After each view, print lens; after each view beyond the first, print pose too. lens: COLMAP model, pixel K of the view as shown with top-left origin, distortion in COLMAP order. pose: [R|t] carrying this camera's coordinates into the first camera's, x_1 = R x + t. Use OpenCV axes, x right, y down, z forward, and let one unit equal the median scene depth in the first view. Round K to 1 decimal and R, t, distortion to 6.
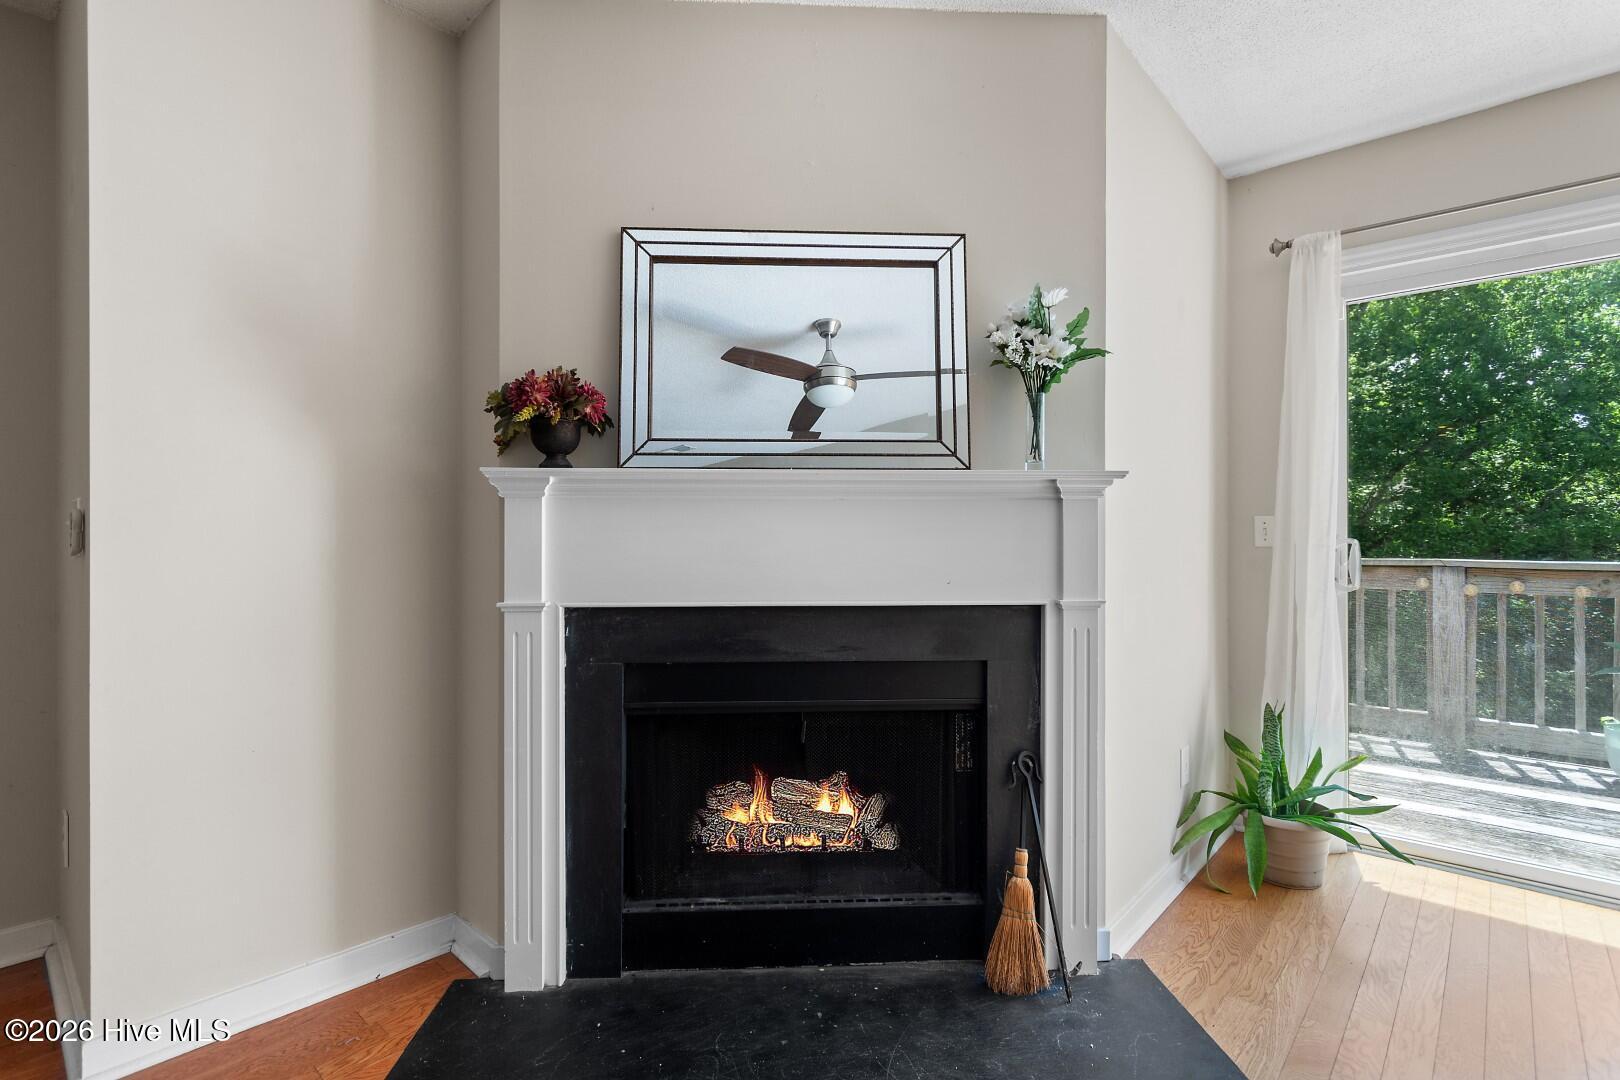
lens RADIAL K [[769.2, 0, 810.0], [0, 769.2, 540.0], [0, 0, 1]] dist [0.013891, -0.012476]
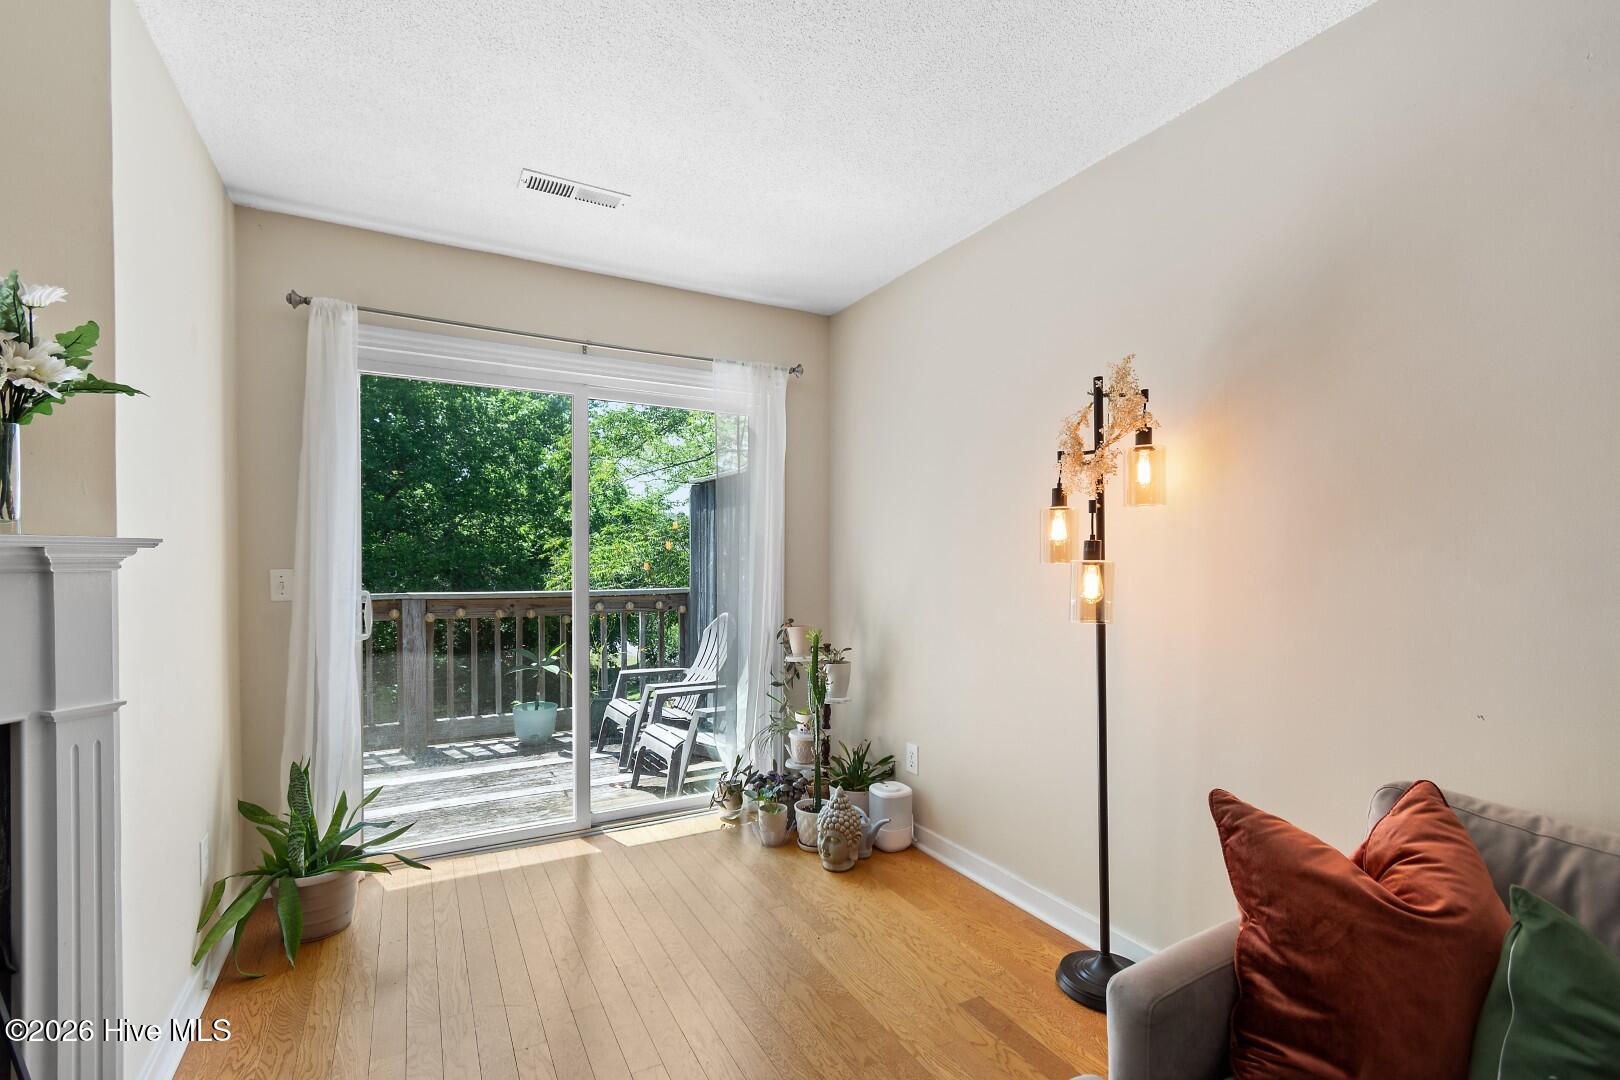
lens RADIAL K [[727.1, 0, 808.8], [0, 727.1, 567.7], [0, 0, 1]] dist [-0.001489, -0.000719]
pose [[0.332449, -0.012820, 0.943034, -0.074515], [-0.000211, 0.999907, 0.013667, -0.060973], [-0.943121, -0.004742, 0.332415, 0.085677]]
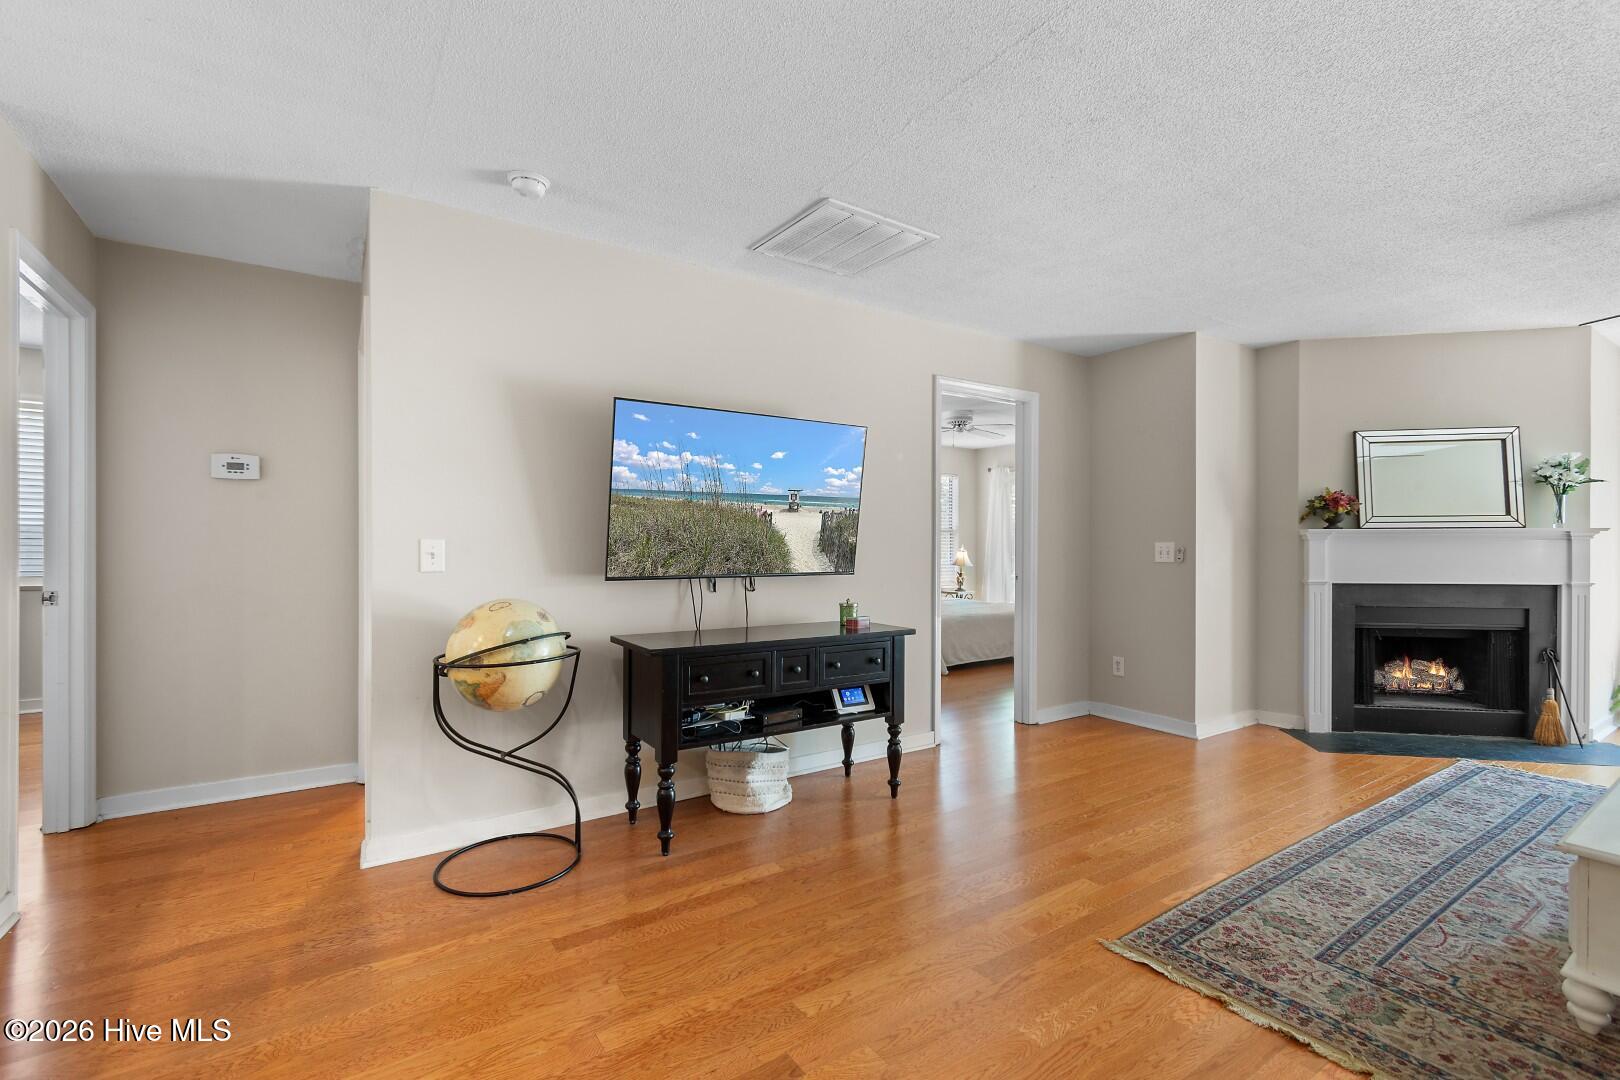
lens RADIAL K [[715.7, 0, 803.0], [0, 715.7, 542.2], [0, 0, 1]] dist [-0.001056, -0.000674]
pose [[0.967416, -0.001675, -0.253187, -1.246974], [0.000955, 0.999995, -0.002964, -0.036335], [0.253190, 0.002626, 0.967413, -1.522514]]
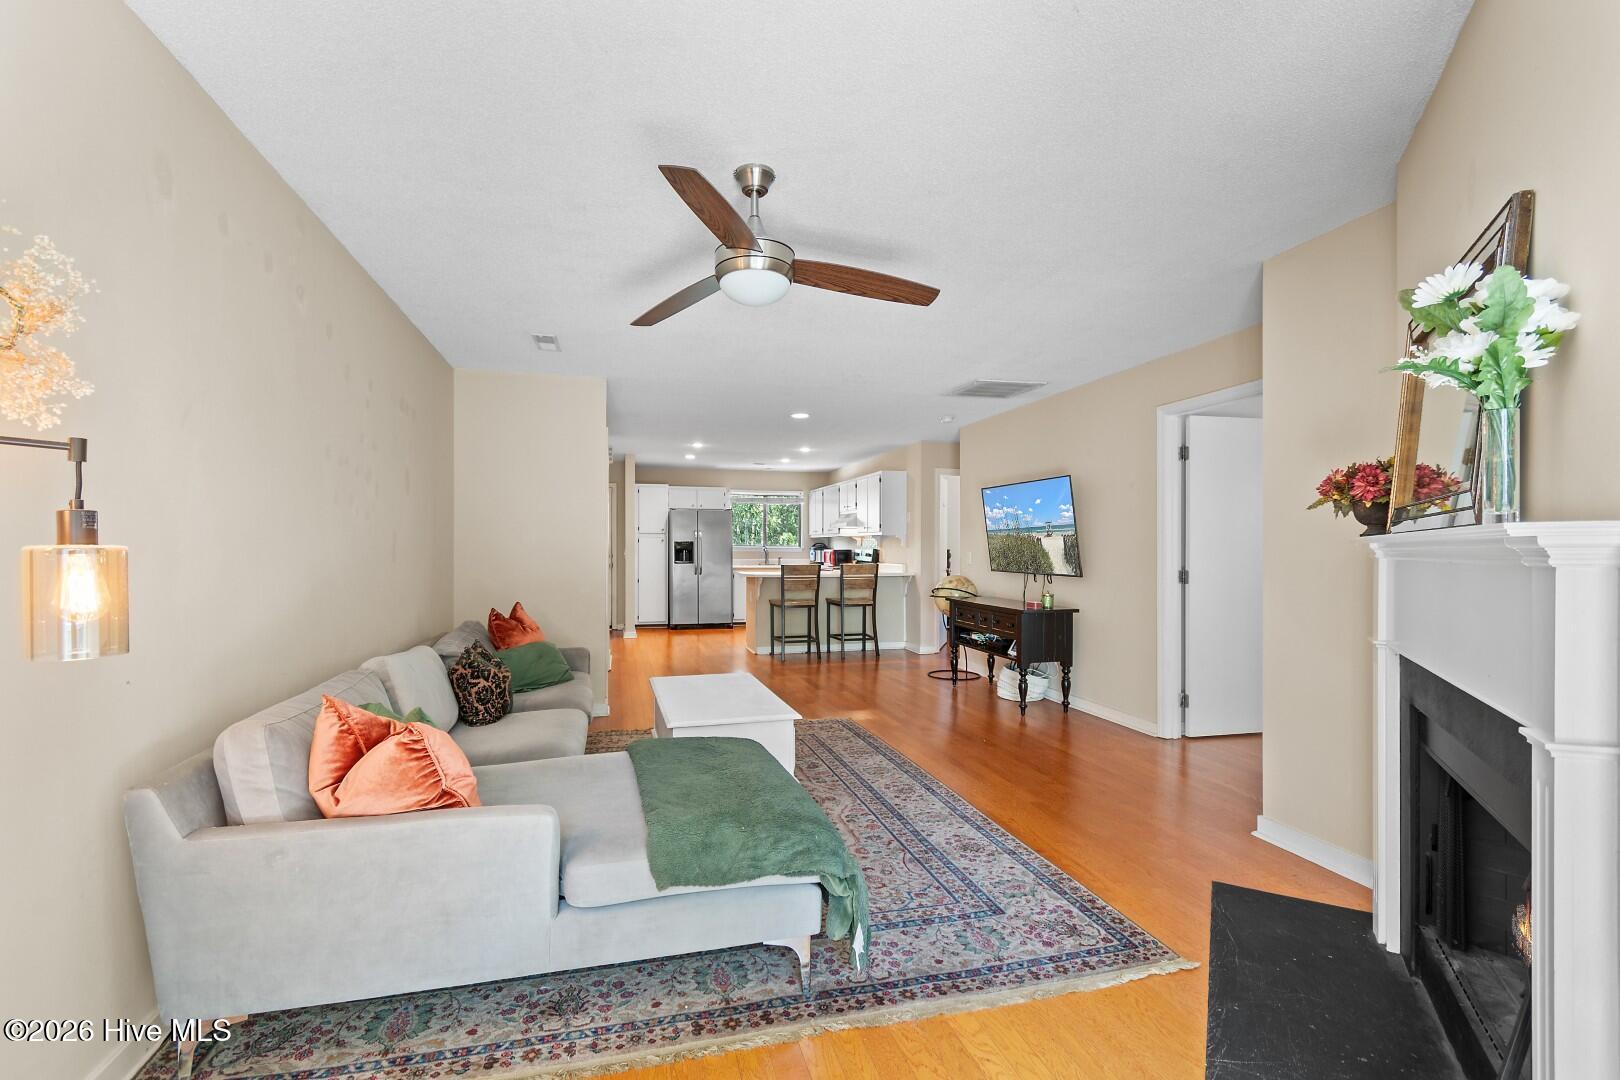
lens RADIAL K [[718.6, 0, 805.4], [0, 718.6, 547.2], [0, 0, 1]] dist [-0.001268, -0.001073]
pose [[-0.546970, -0.005469, -0.837134, 1.032647], [-0.005738, 0.999980, -0.002784, -0.057364], [0.837133, 0.003280, -0.546990, 0.748098]]
